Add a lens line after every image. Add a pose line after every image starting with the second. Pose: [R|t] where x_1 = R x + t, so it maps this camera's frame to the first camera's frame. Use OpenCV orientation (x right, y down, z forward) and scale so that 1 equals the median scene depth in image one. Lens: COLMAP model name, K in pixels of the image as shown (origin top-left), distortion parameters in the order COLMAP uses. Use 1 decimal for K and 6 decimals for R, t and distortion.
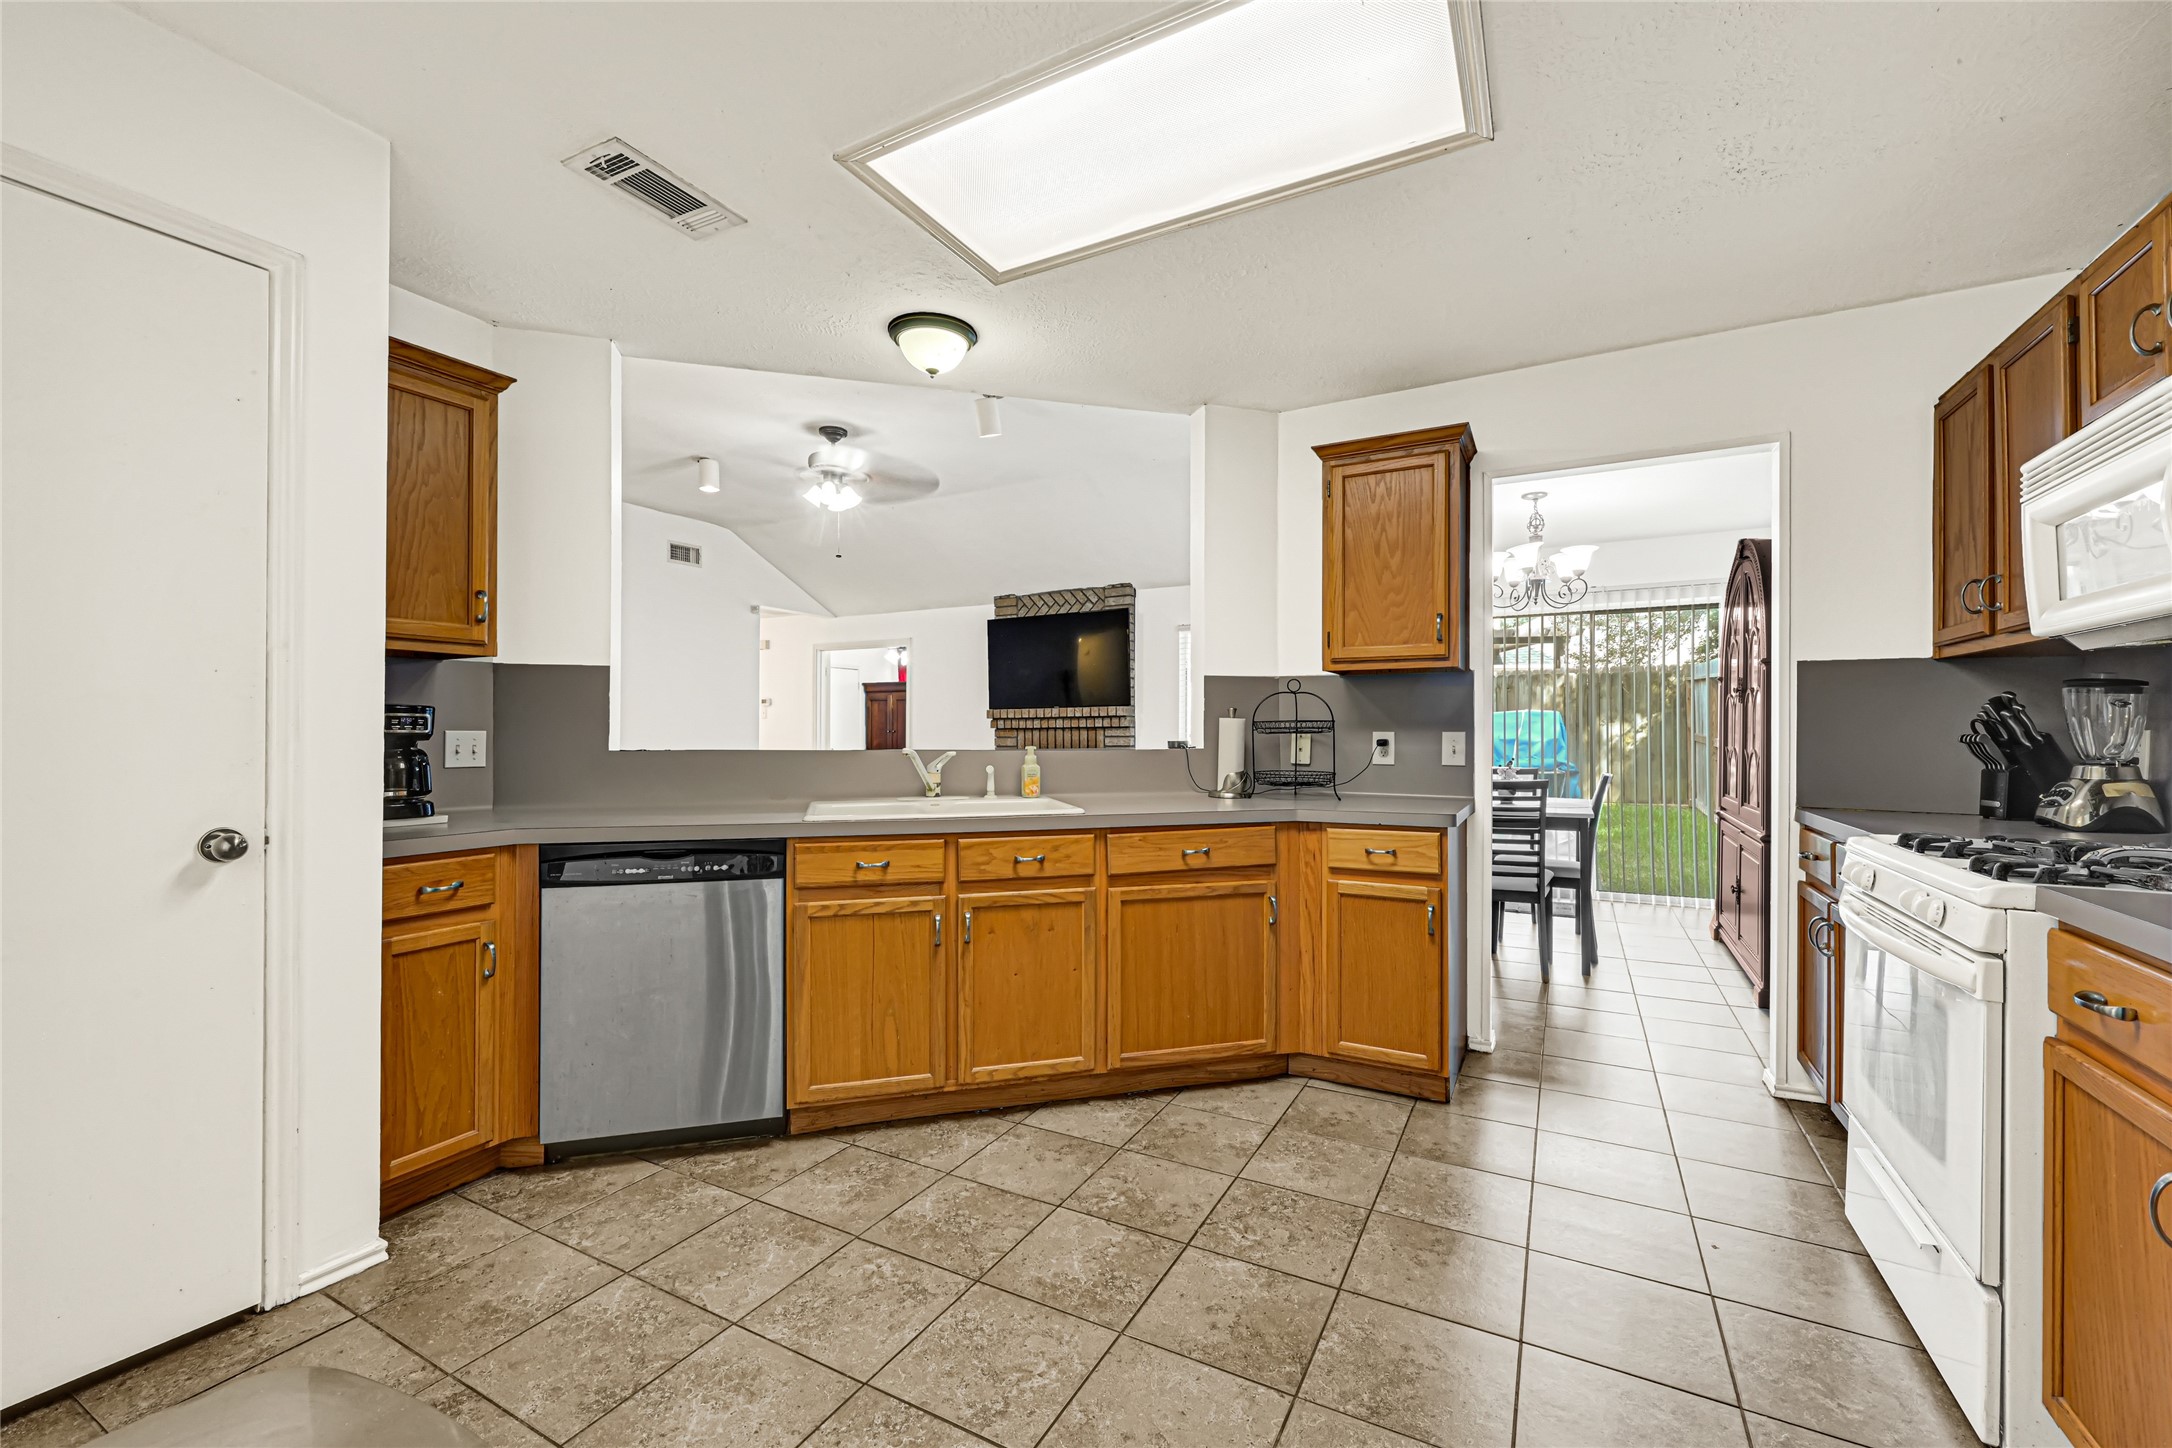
lens RADIAL K [[880.6, 0, 1080.9], [0, 880.6, 729.4], [0, 0, 1]] dist [0.005601, 0.001140]
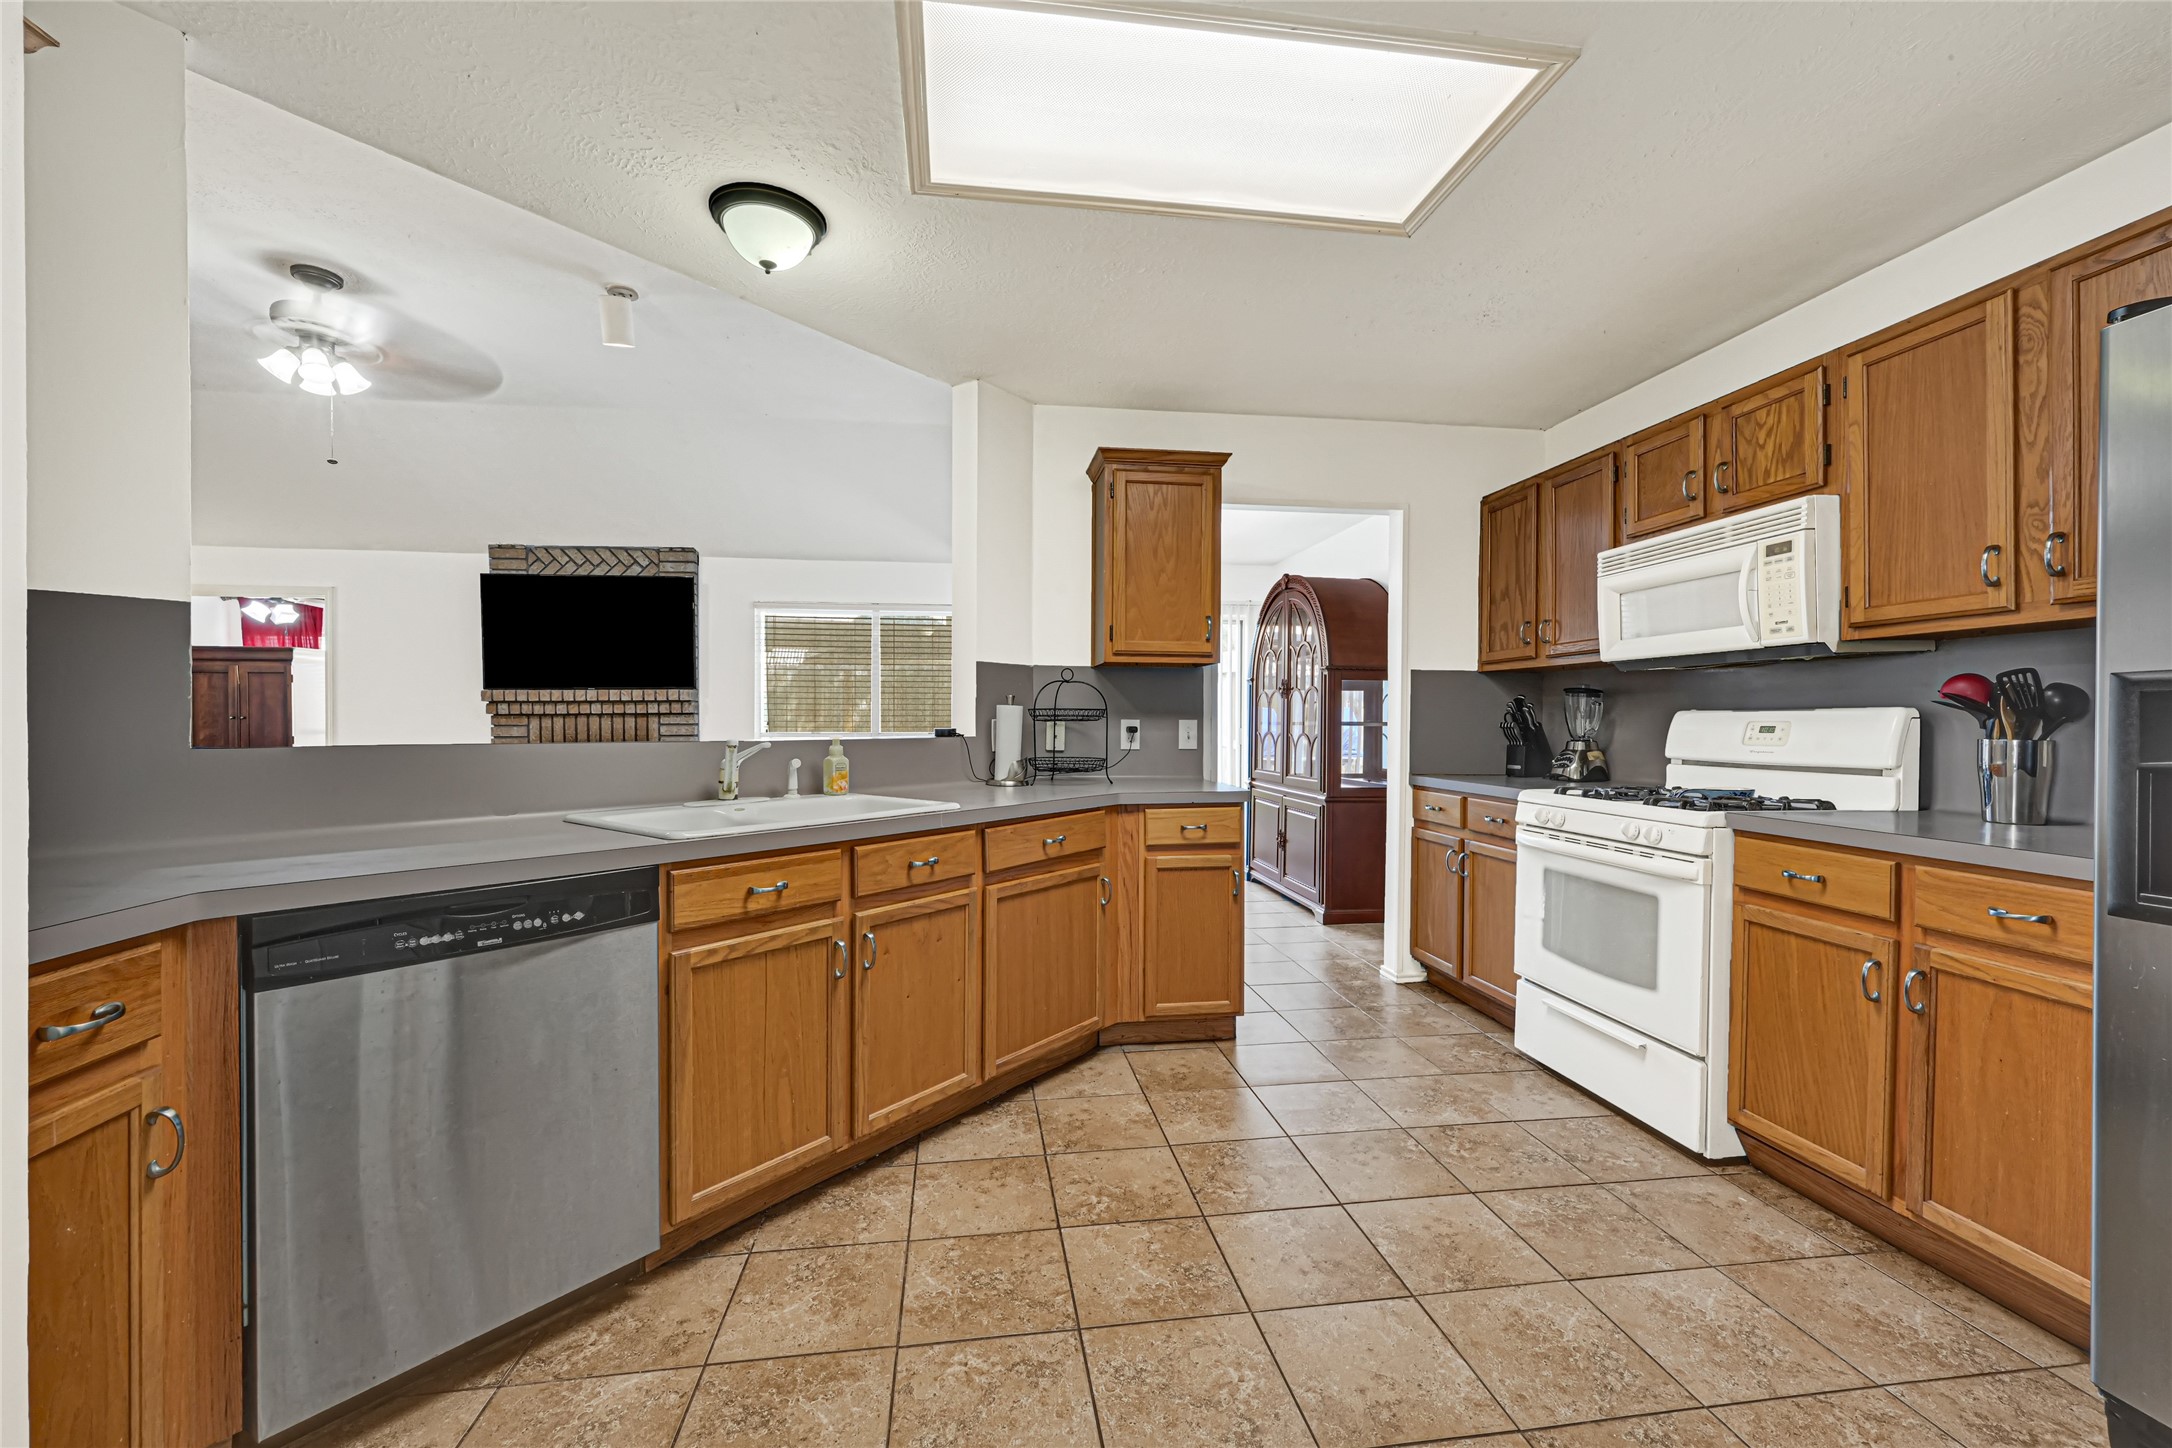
lens RADIAL K [[880.6, 0, 1080.4], [0, 880.6, 733.2], [0, 0, 1]] dist [0.005601, 0.001140]
pose [[0.801175, -0.006795, 0.598391, -0.432430], [-0.003942, 0.999854, 0.016632, 0.001886], [-0.598417, -0.015684, 0.801031, 0.191495]]
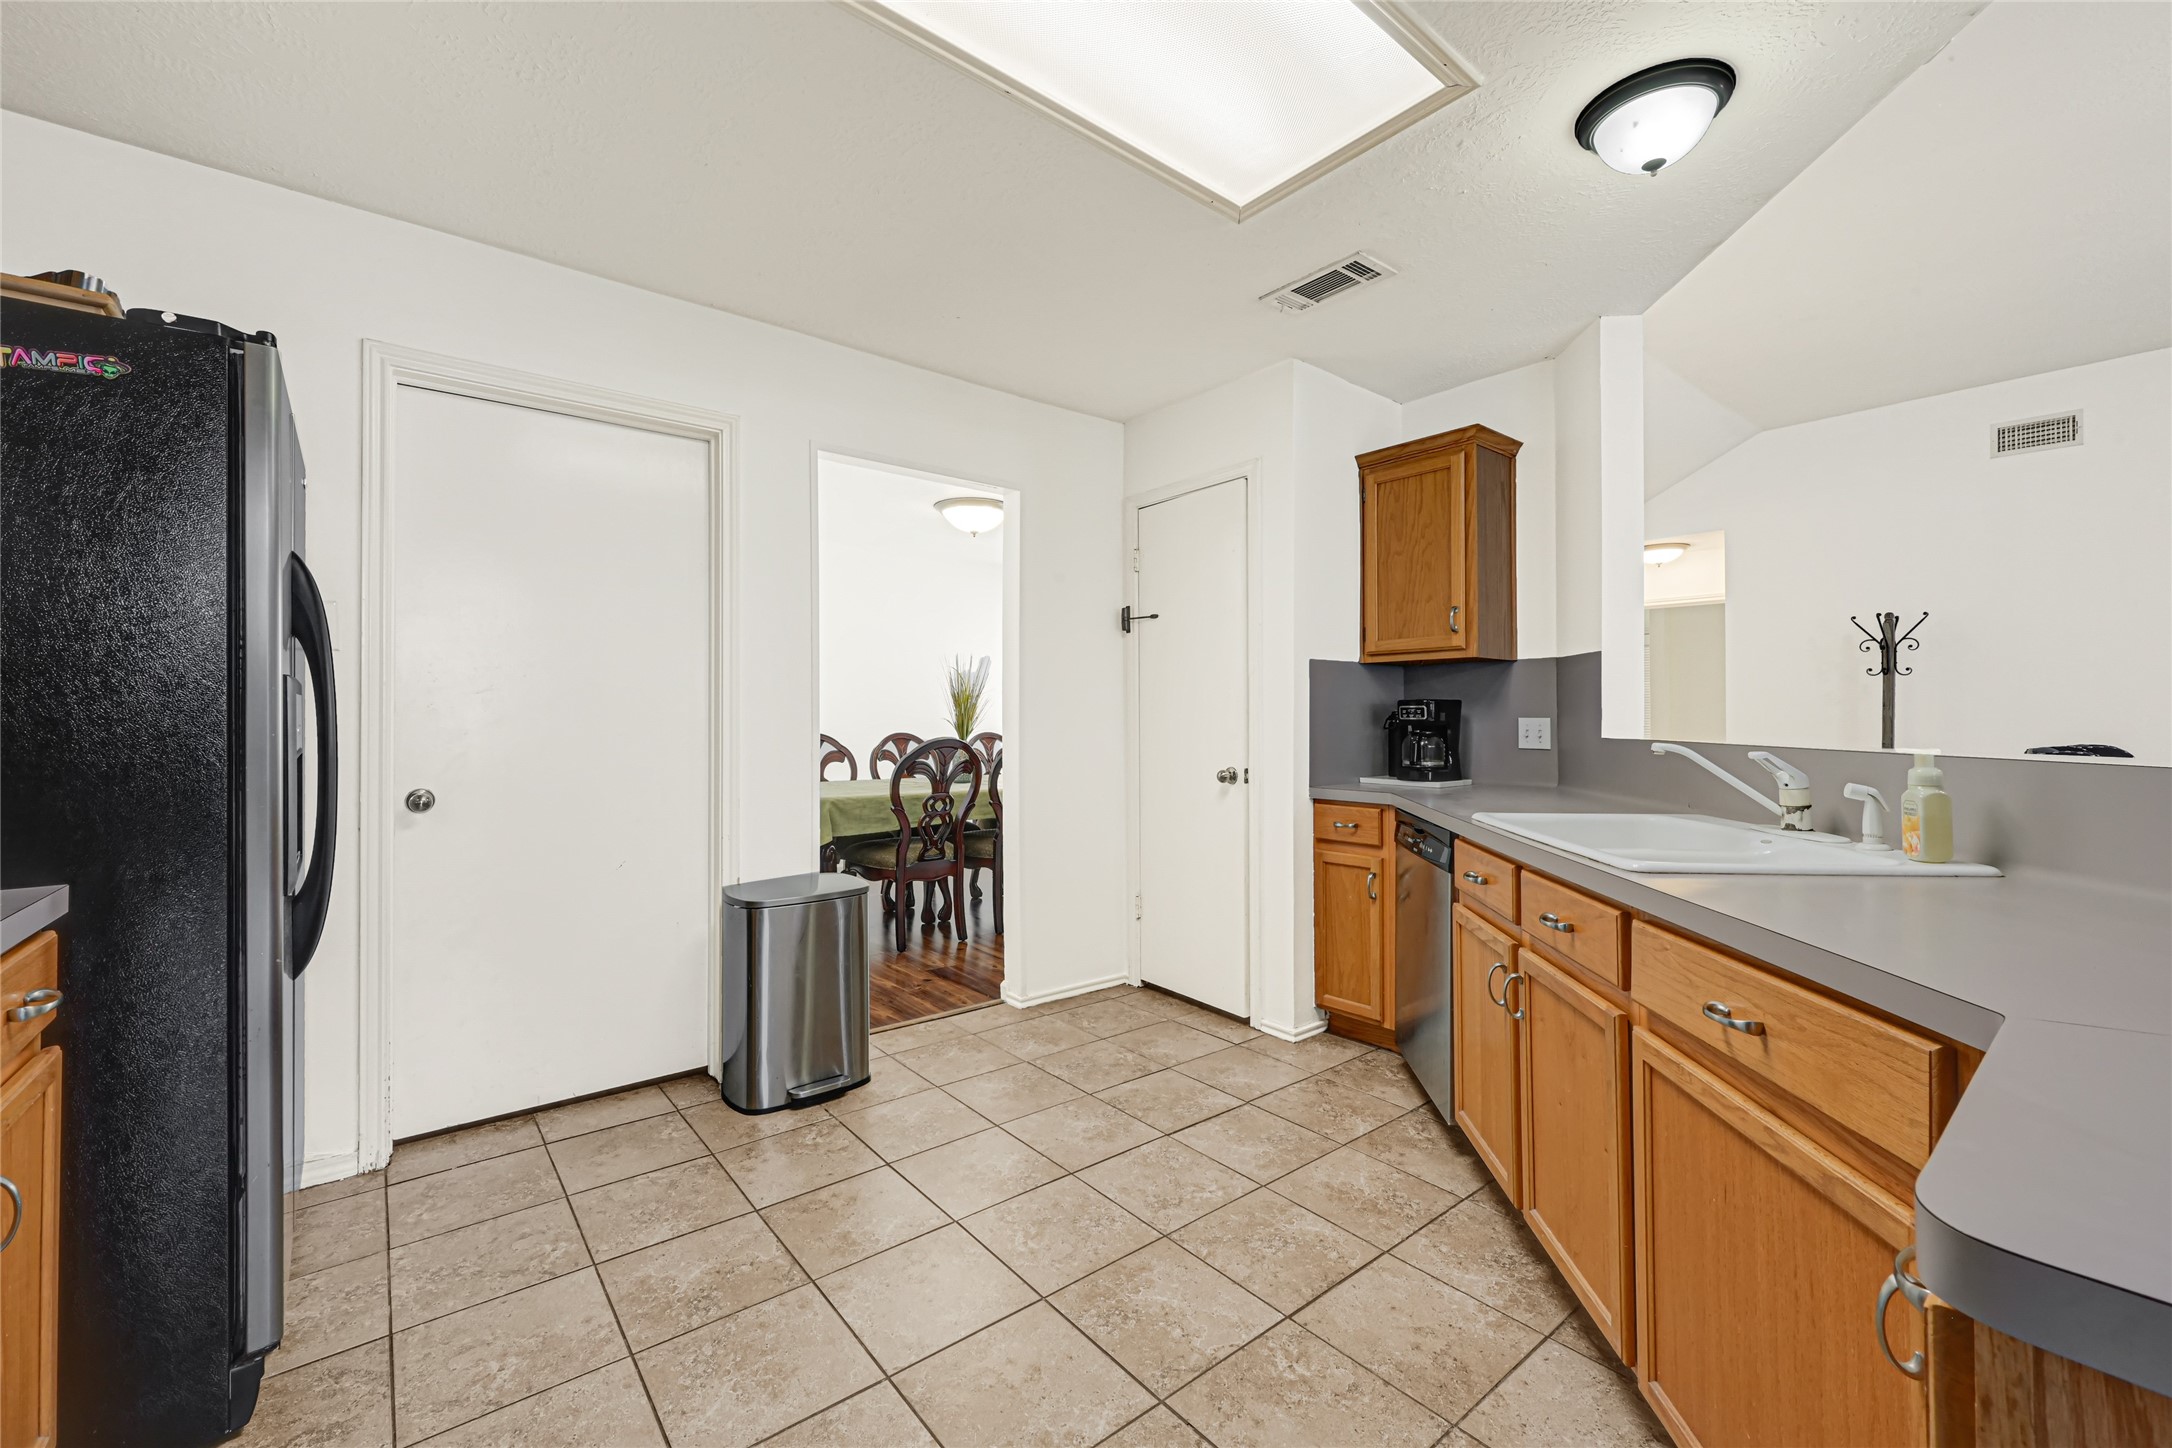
lens RADIAL K [[880.6, 0, 1089.2], [0, 880.6, 709.0], [0, 0, 1]] dist [0.005601, 0.001140]
pose [[-0.369914, -0.011841, -0.928991, 0.603816], [0.001671, 0.999909, -0.013410, 0.004151], [0.929064, -0.006513, -0.369860, 0.871433]]
